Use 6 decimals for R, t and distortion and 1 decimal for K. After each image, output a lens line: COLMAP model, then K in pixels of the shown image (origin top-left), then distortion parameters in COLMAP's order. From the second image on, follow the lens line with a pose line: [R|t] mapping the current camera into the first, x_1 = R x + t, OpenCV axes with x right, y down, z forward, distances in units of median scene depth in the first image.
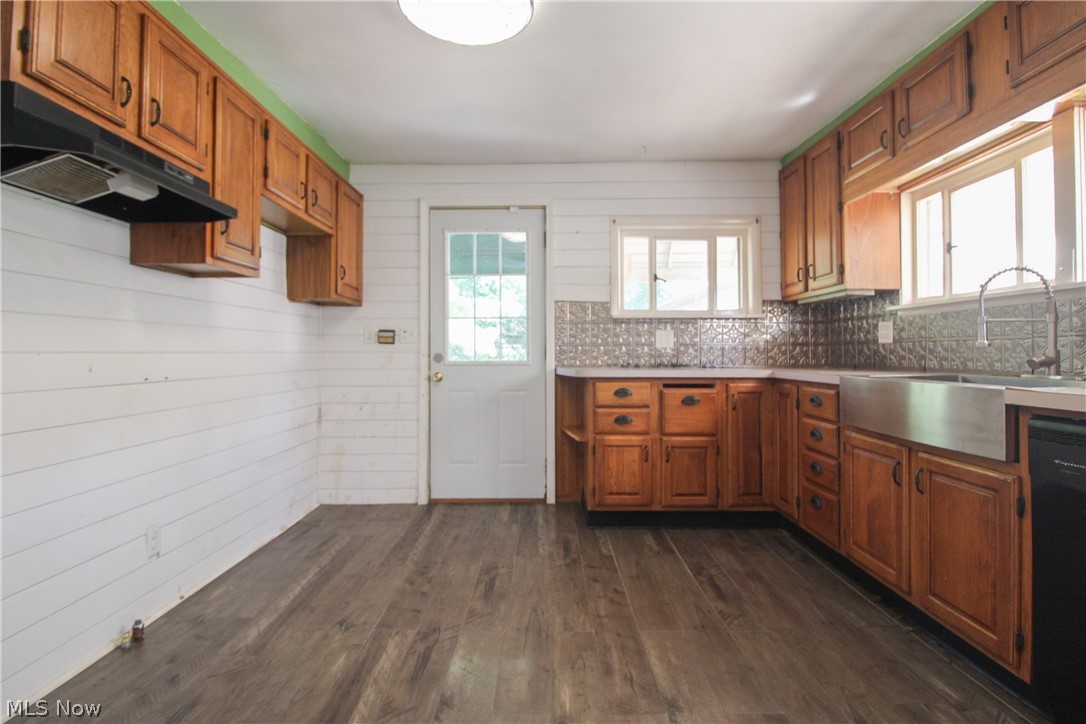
lens RADIAL K [[528.4, 0, 547.5], [0, 528.4, 349.0], [0, 0, 1]] dist [-0.001893, -0.009430]
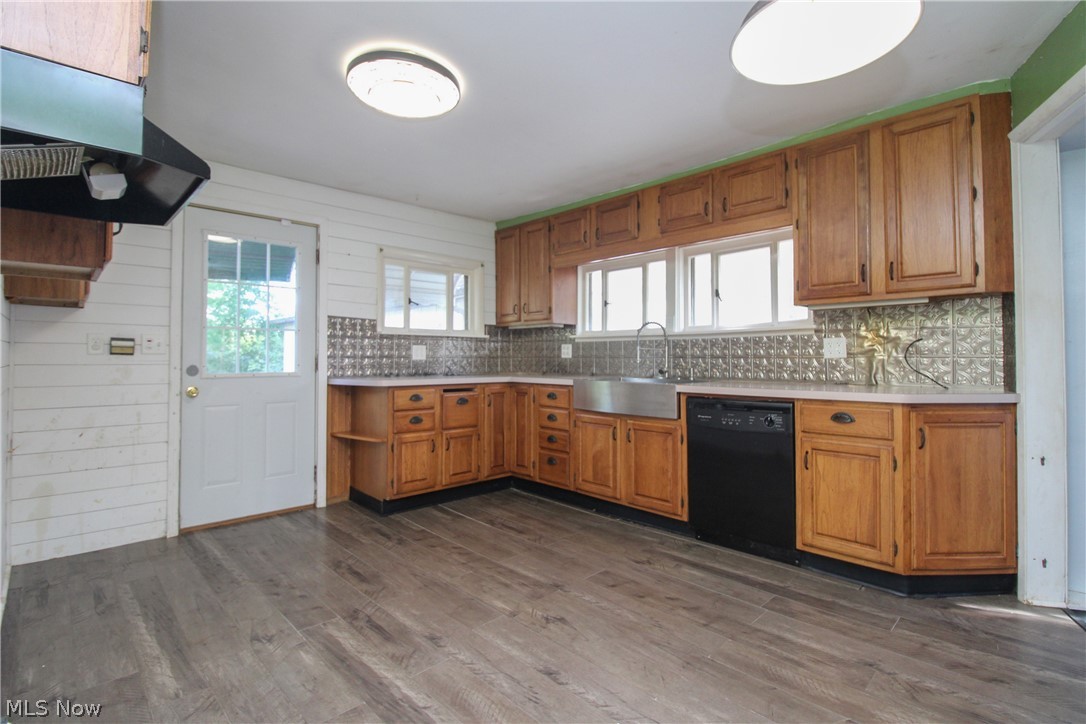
lens RADIAL K [[506.9, 0, 551.3], [0, 506.9, 349.7], [0, 0, 1]] dist [-0.007201, -0.007764]
pose [[0.716241, 0.014153, 0.697710, -0.467330], [-0.009375, 0.999899, -0.010659, -0.019976], [-0.697790, 0.001093, 0.716301, -0.058298]]
